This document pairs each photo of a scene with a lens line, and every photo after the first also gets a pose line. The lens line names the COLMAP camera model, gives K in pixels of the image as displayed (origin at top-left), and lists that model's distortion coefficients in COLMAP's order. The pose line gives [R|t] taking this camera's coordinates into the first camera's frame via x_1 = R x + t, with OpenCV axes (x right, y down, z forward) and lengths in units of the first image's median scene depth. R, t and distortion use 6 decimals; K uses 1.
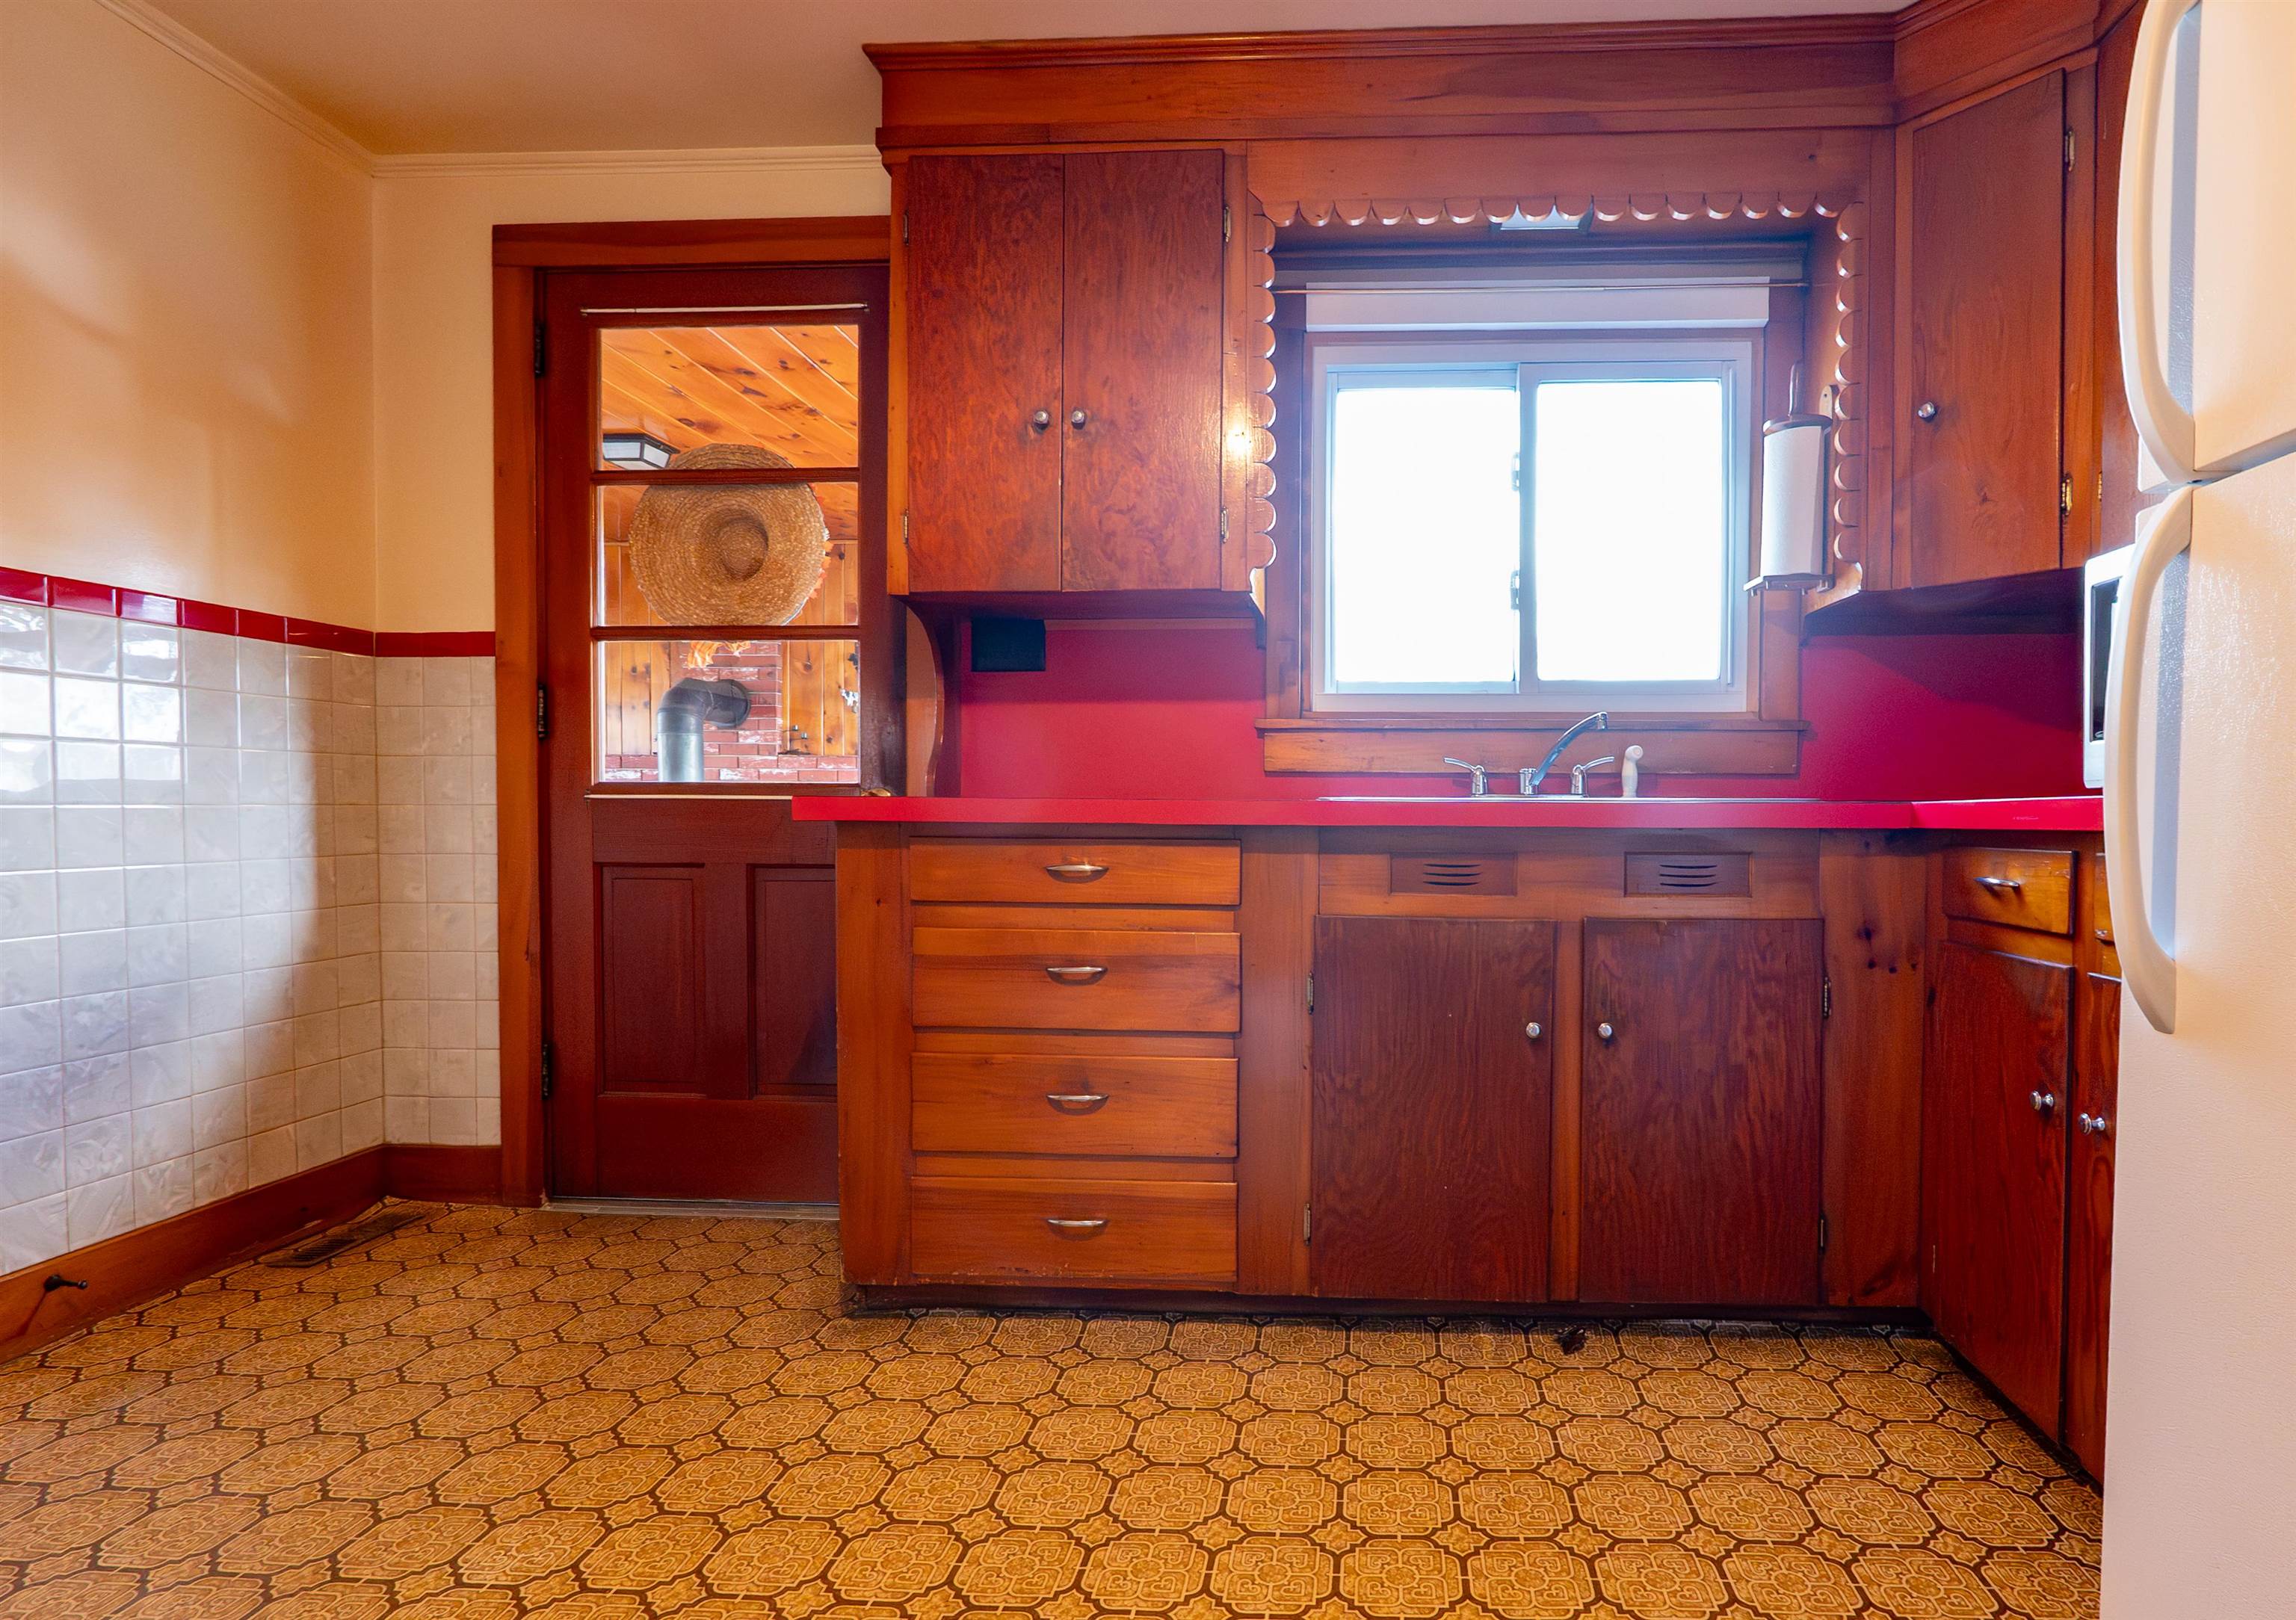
lens RADIAL K [[1225.1, 0, 1149.9], [0, 1225.1, 834.3], [0, 0, 1]] dist [-0.007454, -0.000751]
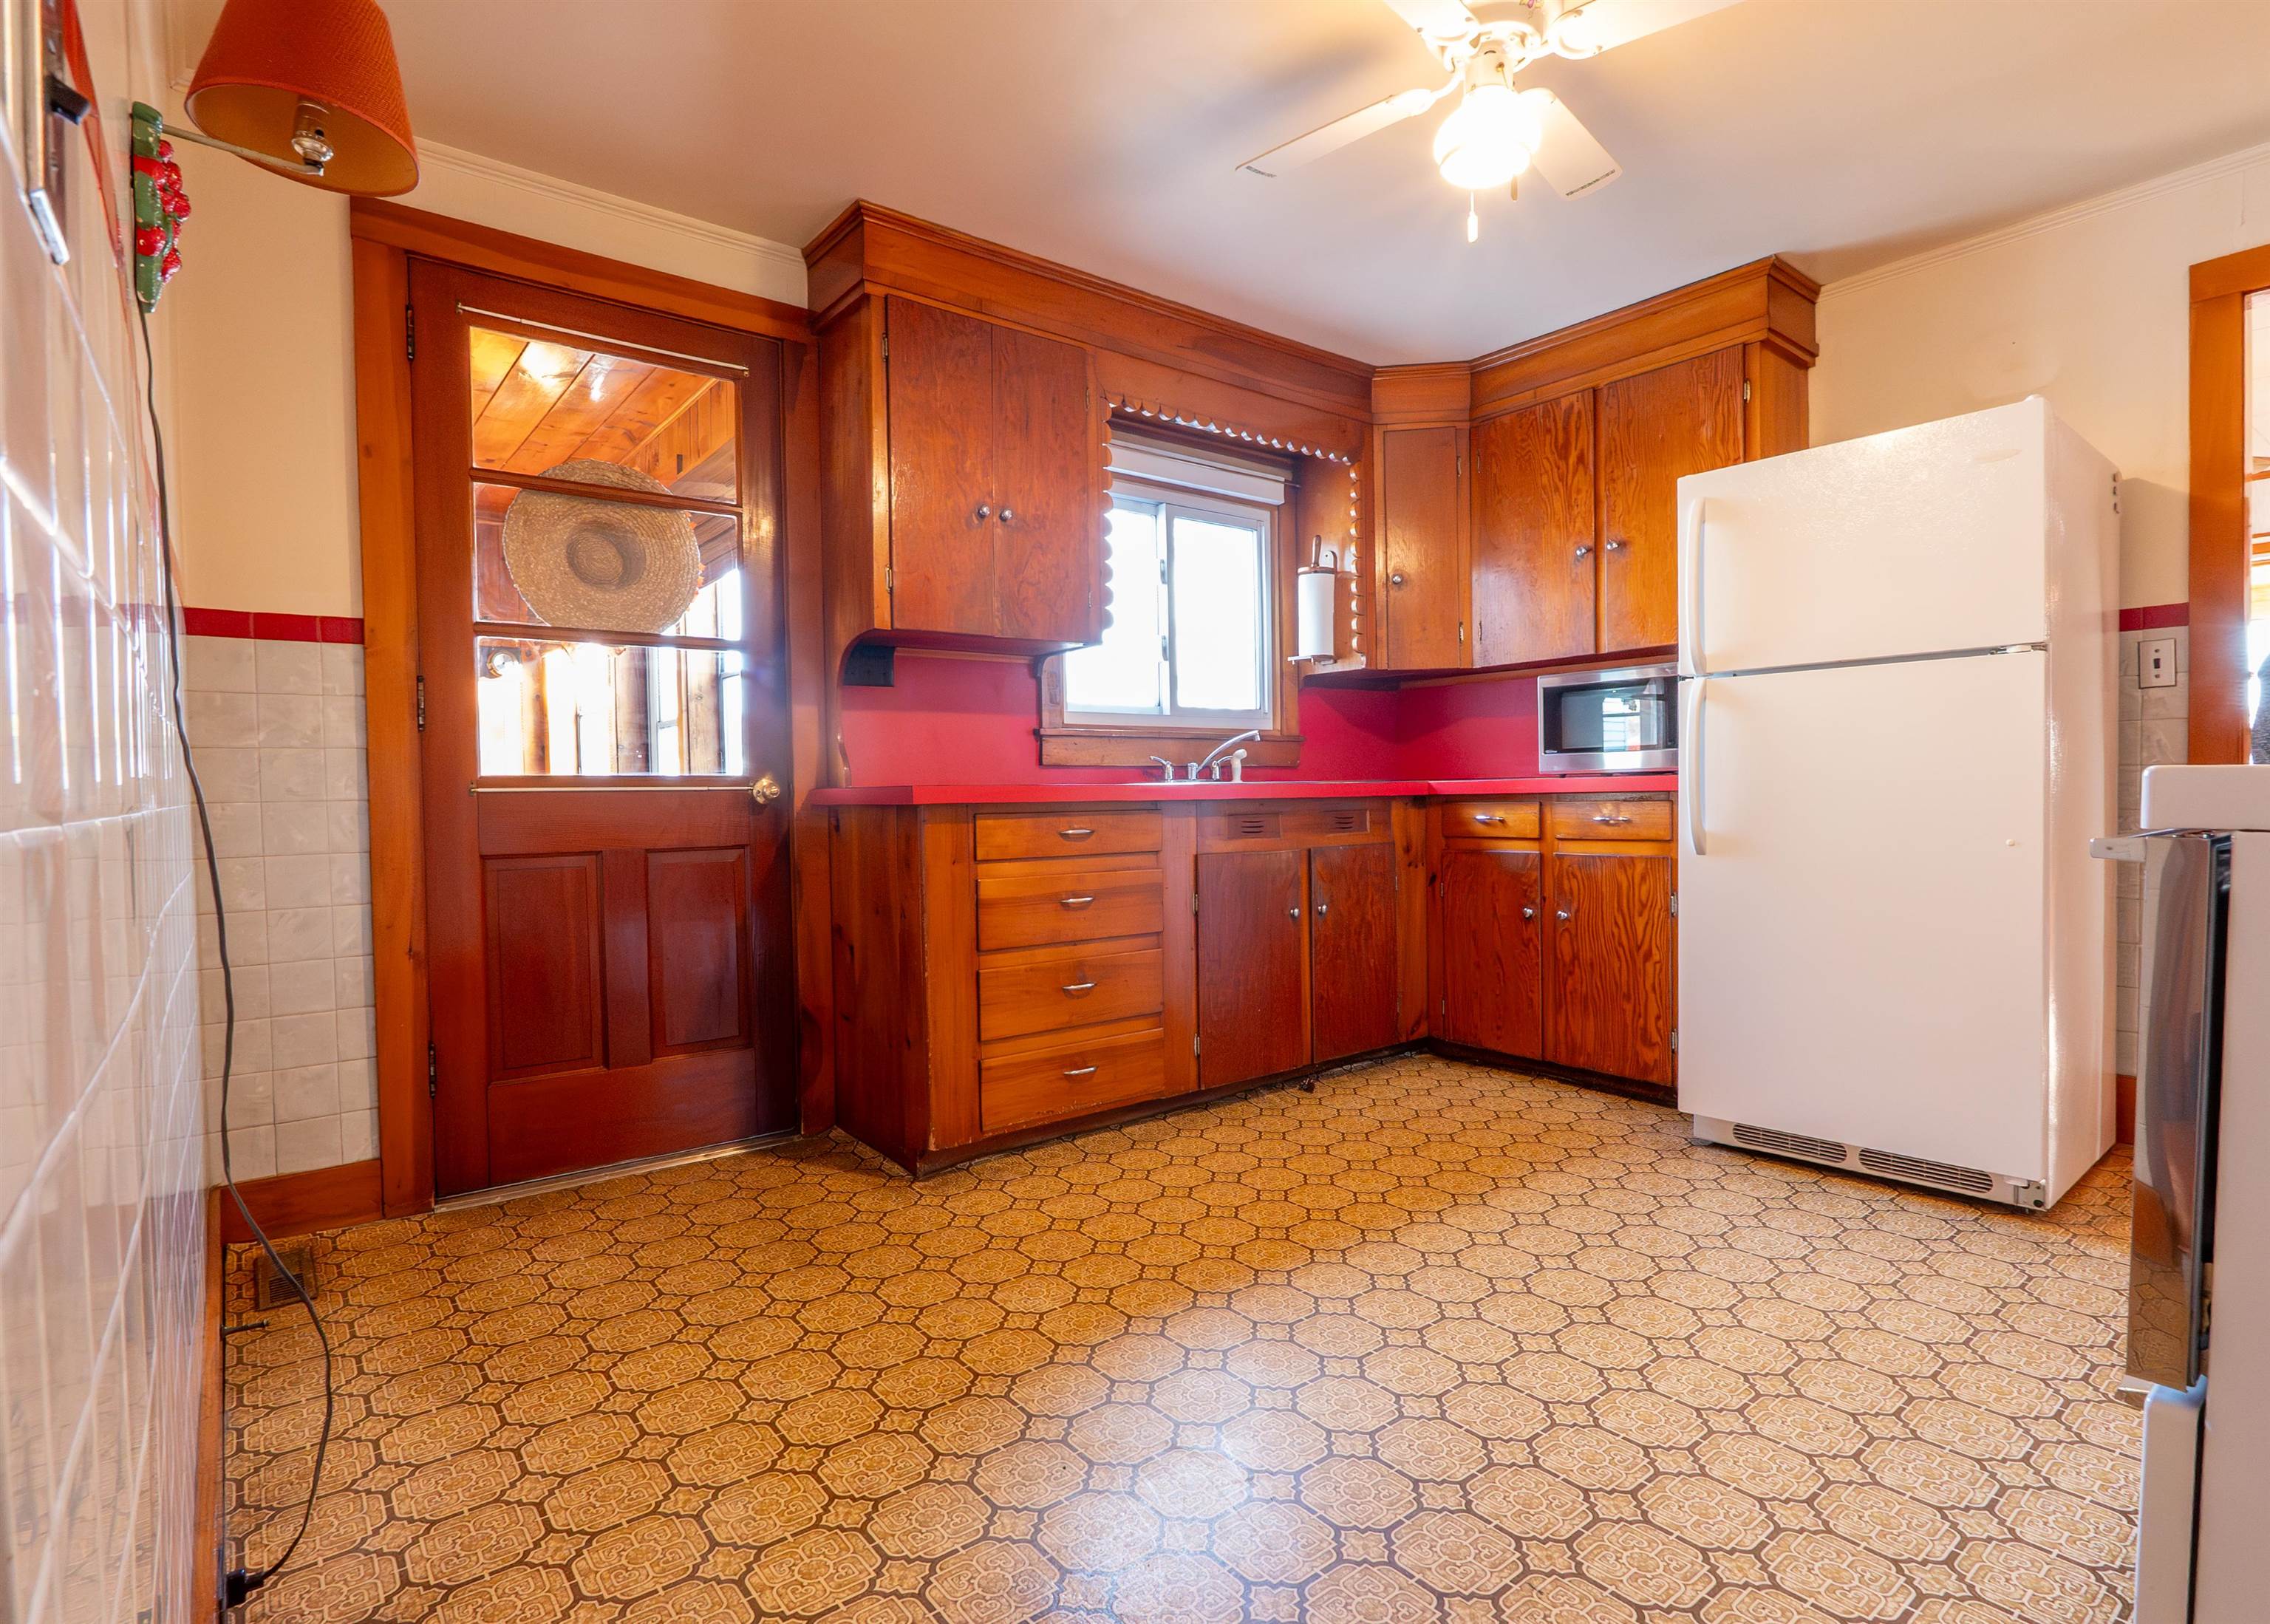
lens RADIAL K [[1148.6, 0, 1134.9], [0, 1148.6, 812.1], [0, 0, 1]] dist [0.000110, -0.000142]
pose [[0.750059, -0.027171, 0.660812, -0.785563], [0.031148, 0.999498, 0.005743, -0.001555], [-0.660637, 0.016275, 0.750529, -0.077443]]
